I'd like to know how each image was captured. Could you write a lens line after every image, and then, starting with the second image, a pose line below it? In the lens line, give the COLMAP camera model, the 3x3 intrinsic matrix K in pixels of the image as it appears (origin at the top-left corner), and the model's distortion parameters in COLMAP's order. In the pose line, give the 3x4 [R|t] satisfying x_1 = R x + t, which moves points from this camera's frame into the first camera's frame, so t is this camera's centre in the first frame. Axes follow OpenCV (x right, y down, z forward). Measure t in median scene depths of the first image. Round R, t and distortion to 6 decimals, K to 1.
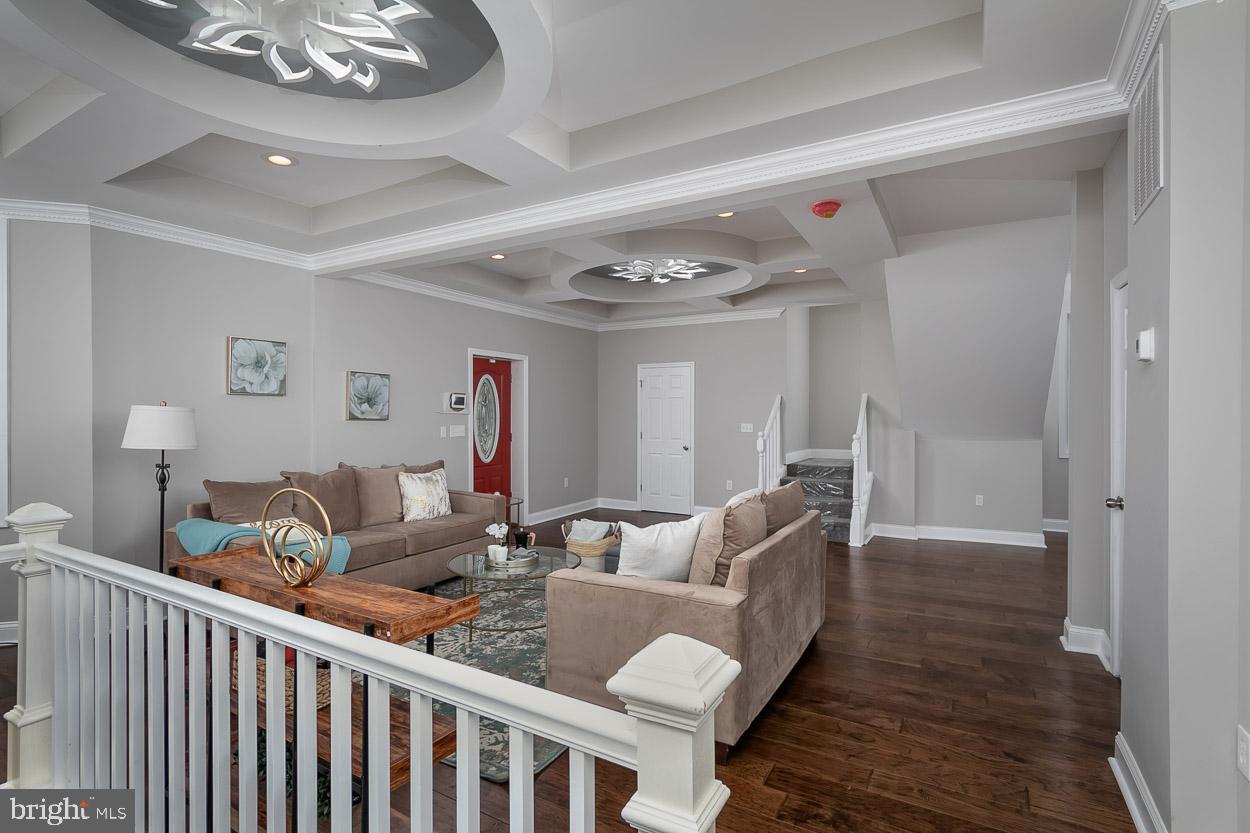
lens RADIAL K [[592.5, 0, 623.6], [0, 592.5, 414.7], [0, 0, 1]] dist [-0.000146, -0.000028]
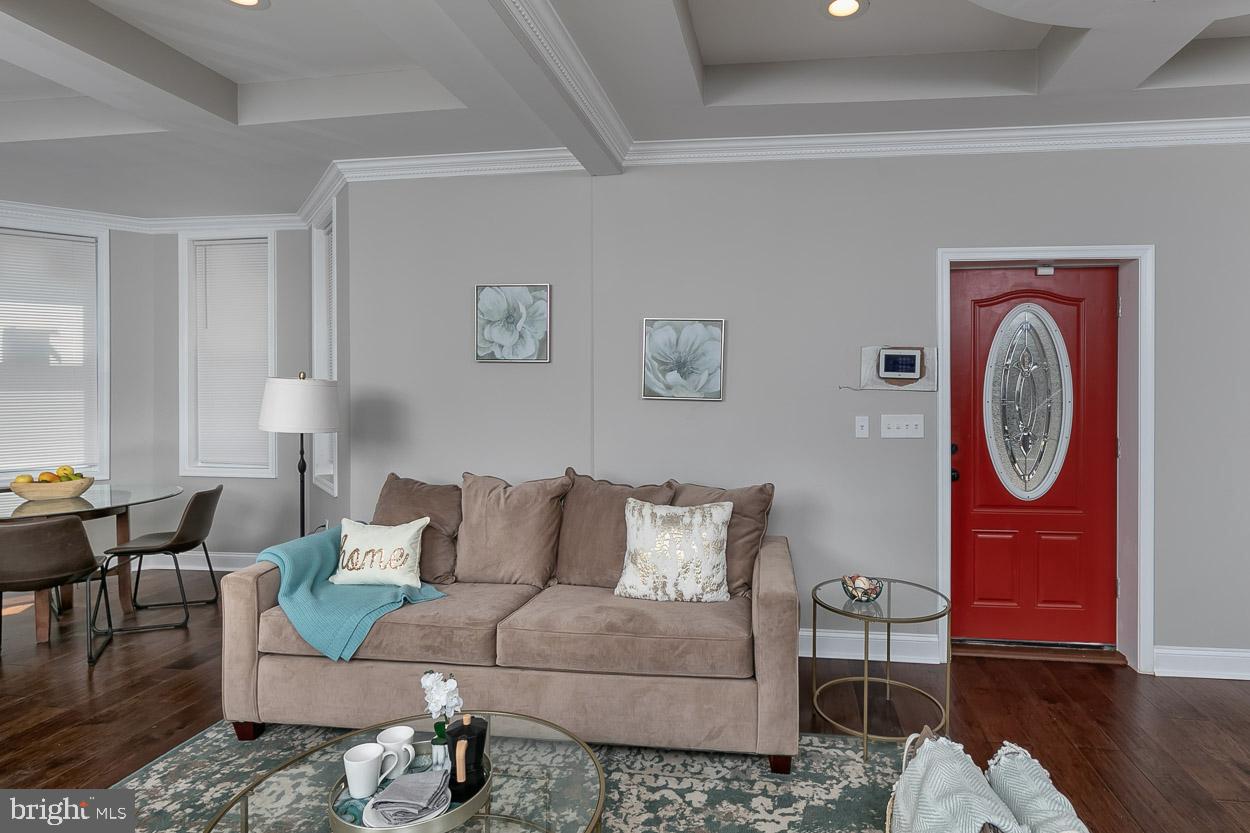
lens RADIAL K [[662.1, 0, 625.7], [0, 662.1, 408.9], [0, 0, 1]] dist [-0.003024, -0.000215]
pose [[0.374075, 0.024018, -0.927088, 0.170284], [-0.007604, 0.999710, 0.022831, 0.003936], [0.927367, -0.001491, 0.374149, 0.768115]]
